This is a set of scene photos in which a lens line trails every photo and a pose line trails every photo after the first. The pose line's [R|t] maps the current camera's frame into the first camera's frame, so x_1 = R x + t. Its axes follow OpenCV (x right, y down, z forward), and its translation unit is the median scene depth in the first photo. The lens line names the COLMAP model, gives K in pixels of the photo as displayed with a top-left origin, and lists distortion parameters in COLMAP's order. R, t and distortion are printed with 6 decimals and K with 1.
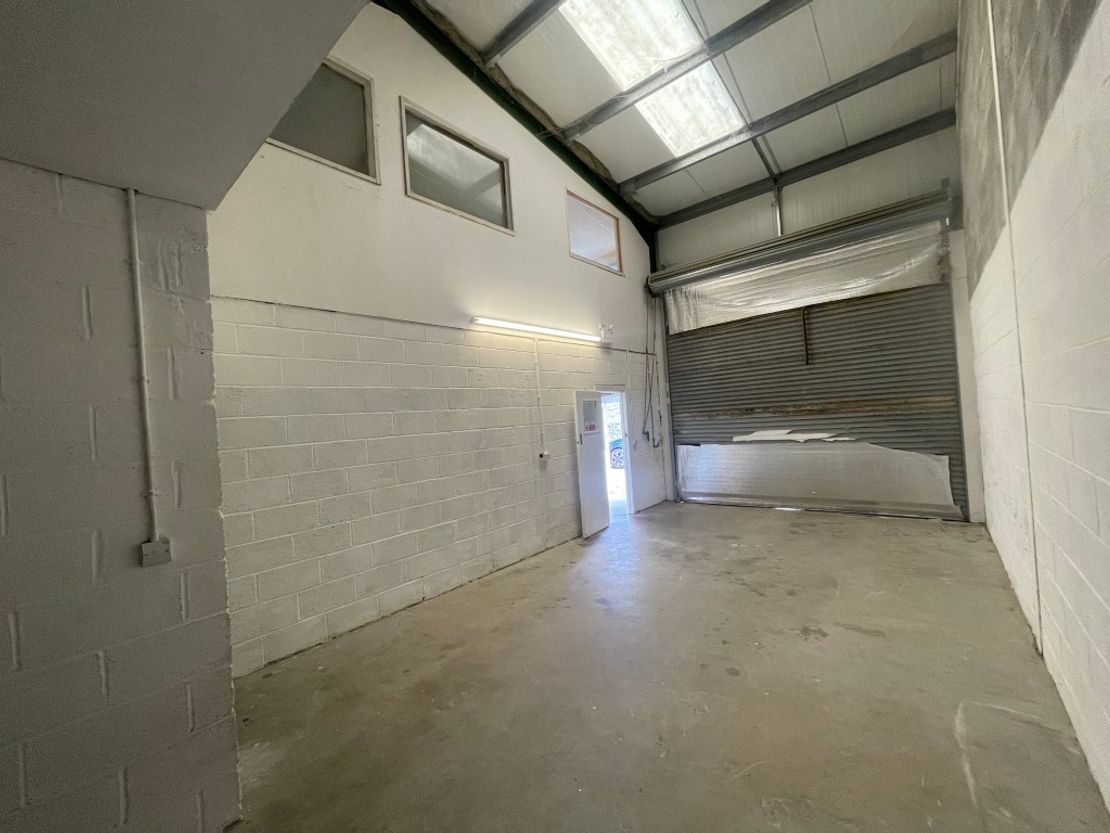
lens RADIAL K [[445.6, 0, 555.0], [0, 445.6, 416.5], [0, 0, 1]] dist [0.012445, -0.004824]
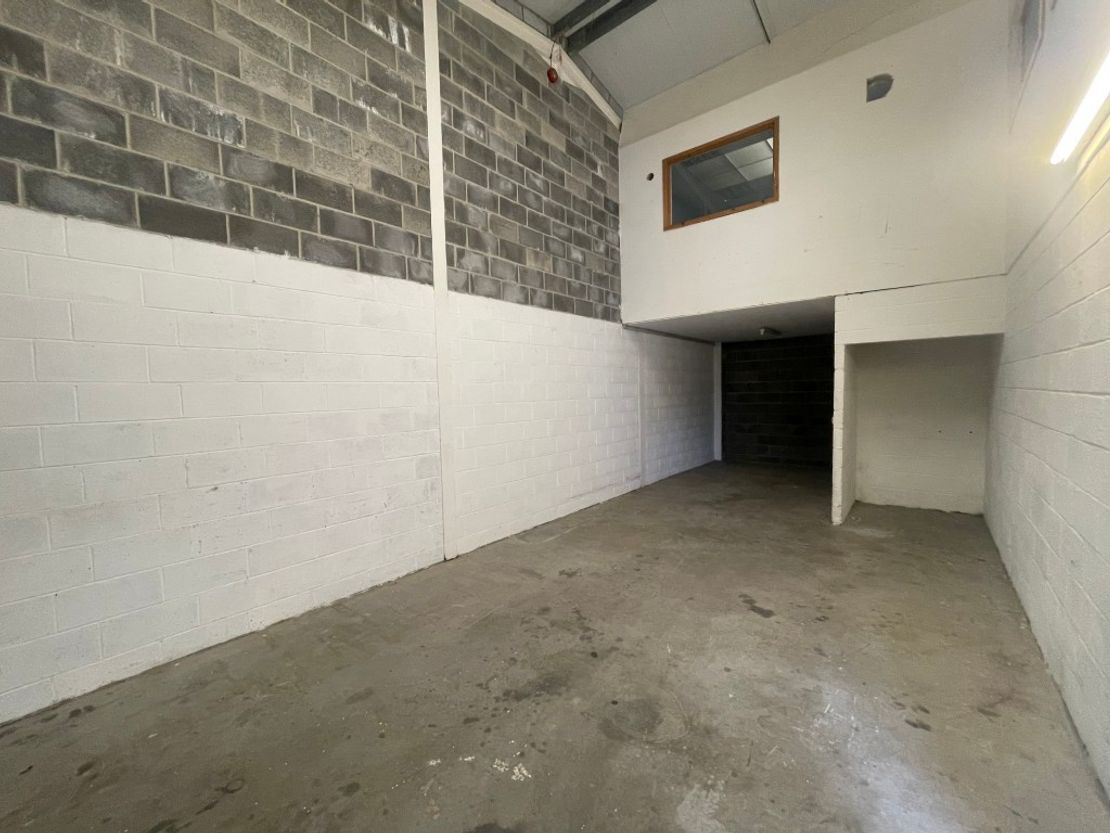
lens RADIAL K [[445.6, 0, 555.0], [0, 445.6, 416.5], [0, 0, 1]] dist [0.012445, -0.004824]
pose [[-0.995826, 0.091045, -0.006511, 0.456076], [0.090571, 0.994459, 0.053363, -0.028206], [0.011334, 0.052550, -0.998554, 1.769237]]
